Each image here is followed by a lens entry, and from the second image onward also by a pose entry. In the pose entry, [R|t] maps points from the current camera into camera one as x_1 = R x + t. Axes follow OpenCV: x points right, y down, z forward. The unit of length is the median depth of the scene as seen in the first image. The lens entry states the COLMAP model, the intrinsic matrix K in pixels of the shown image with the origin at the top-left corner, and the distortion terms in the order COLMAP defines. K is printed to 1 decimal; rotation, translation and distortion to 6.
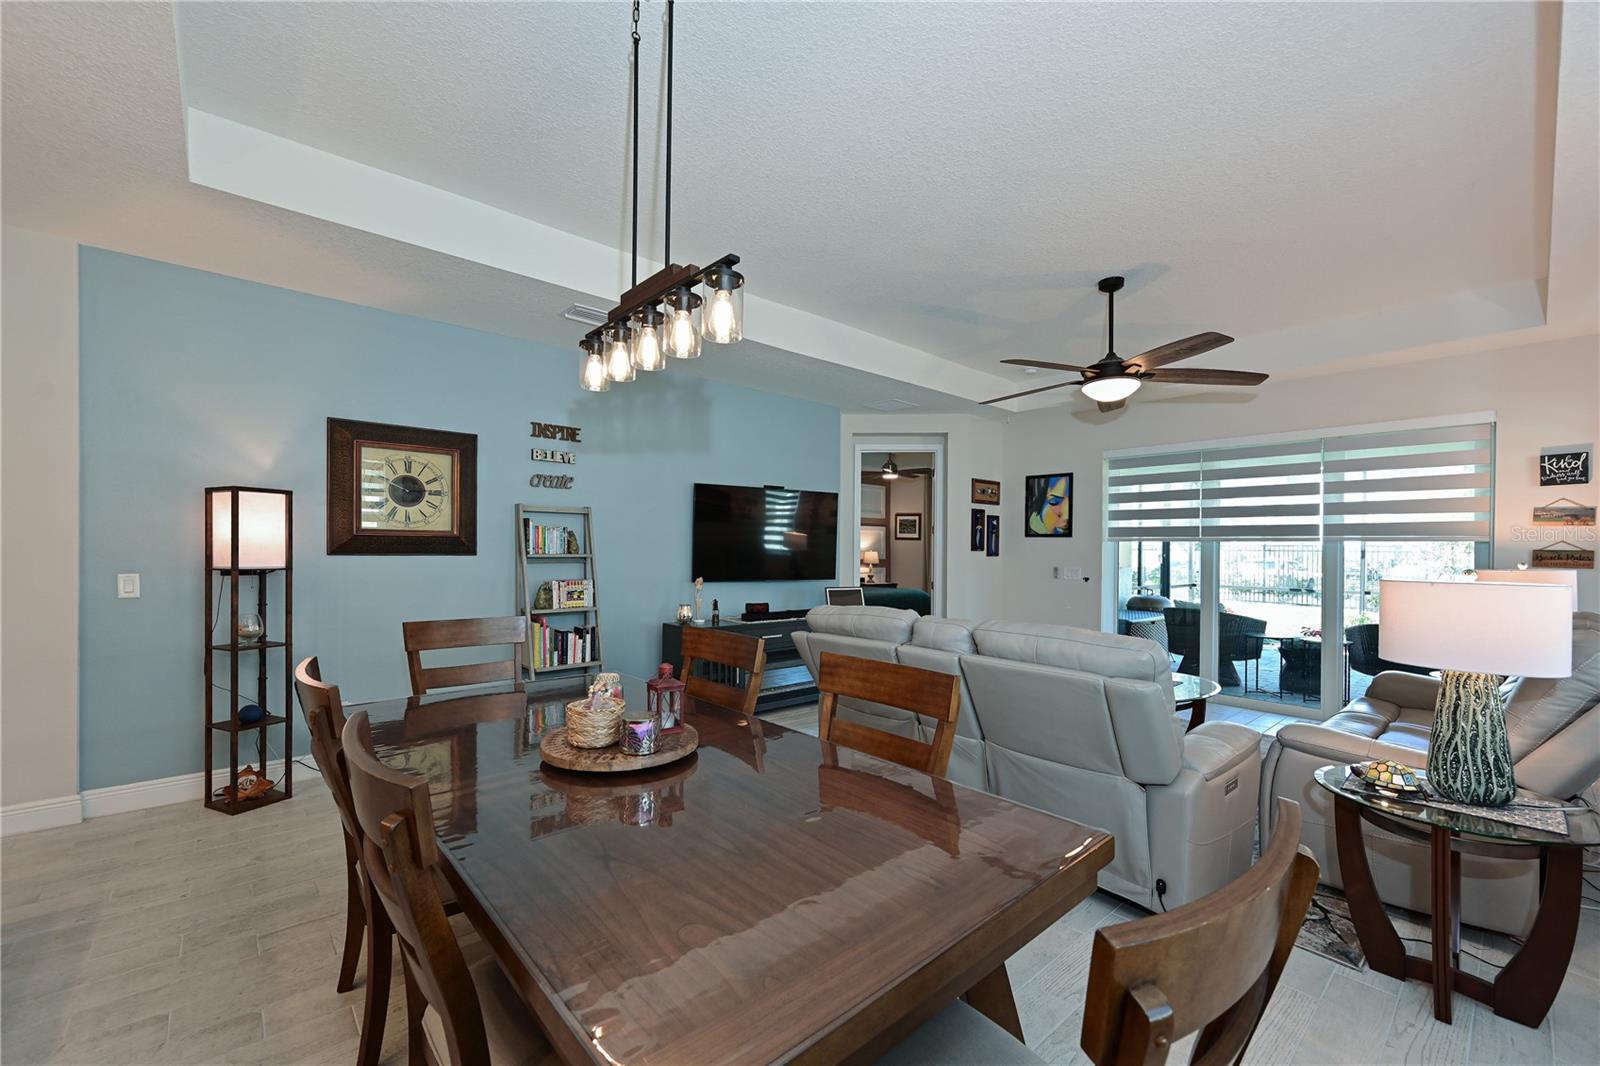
lens RADIAL K [[660.7, 0, 800.3], [0, 660.7, 543.2], [0, 0, 1]] dist [-0.000147, -0.000268]
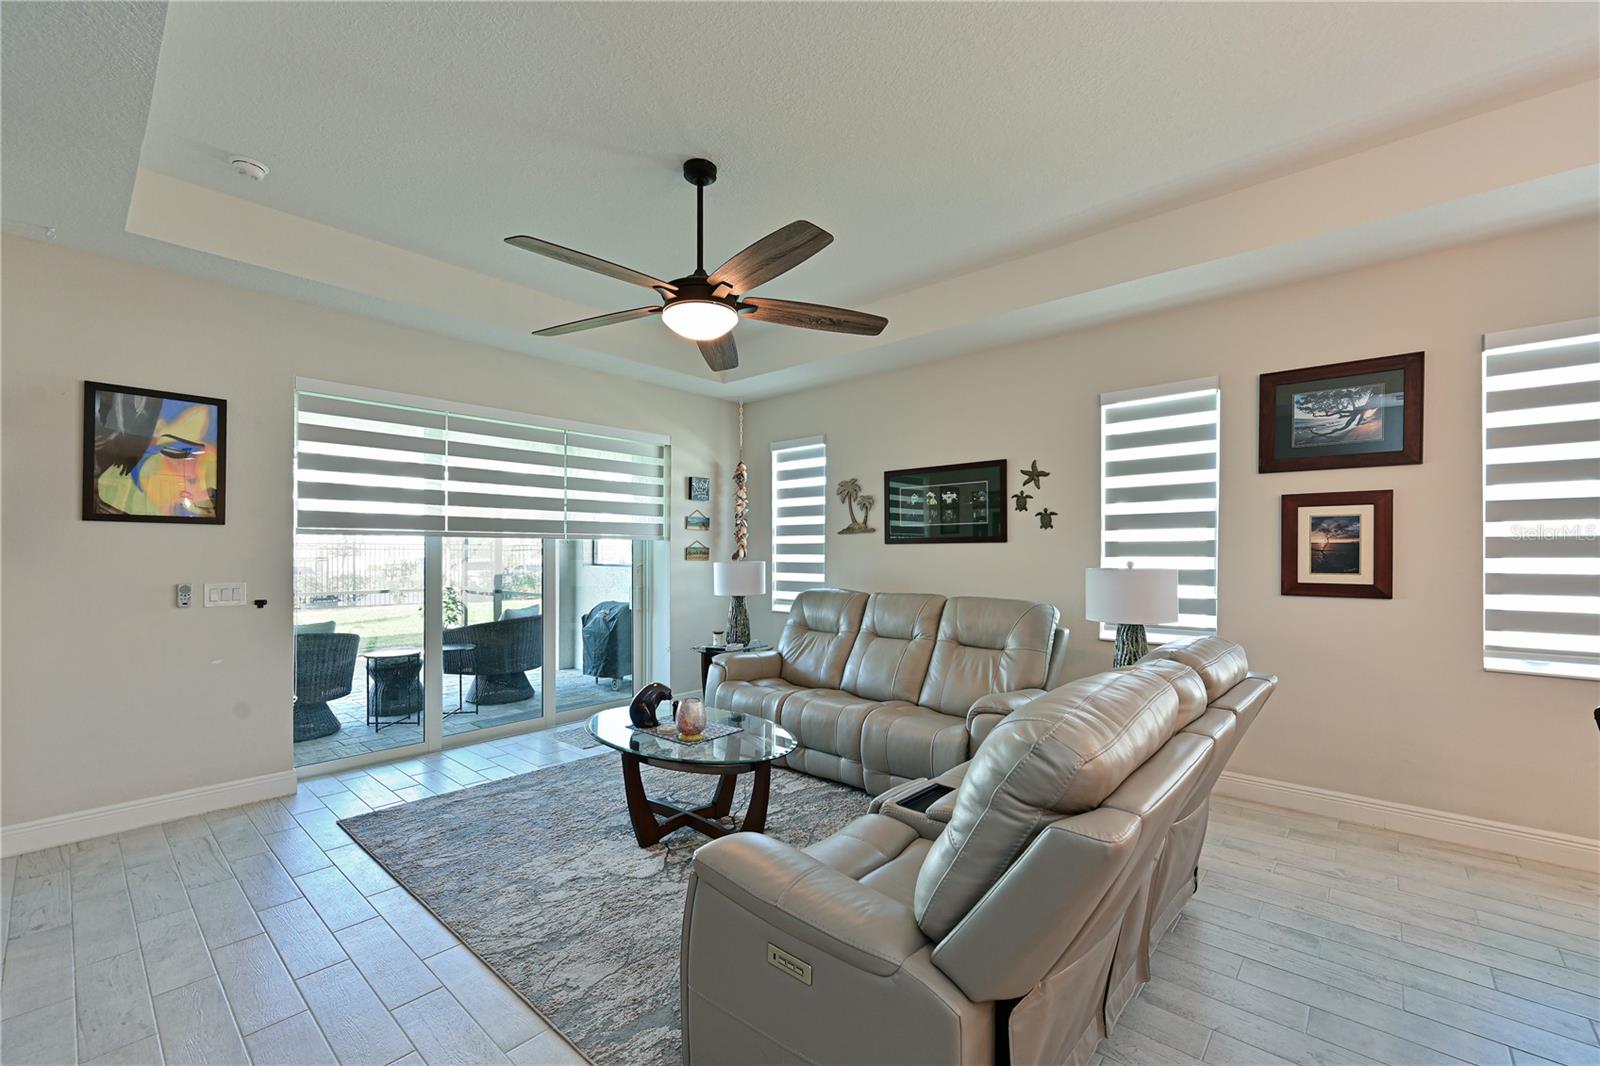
lens RADIAL K [[660.7, 0, 802.7], [0, 660.7, 540.5], [0, 0, 1]] dist [-0.000147, -0.000268]
pose [[-0.121997, 0.008402, 0.992495, -0.152410], [-0.005803, 0.999941, -0.009178, 0.004986], [-0.992514, -0.006879, -0.121941, 0.608139]]
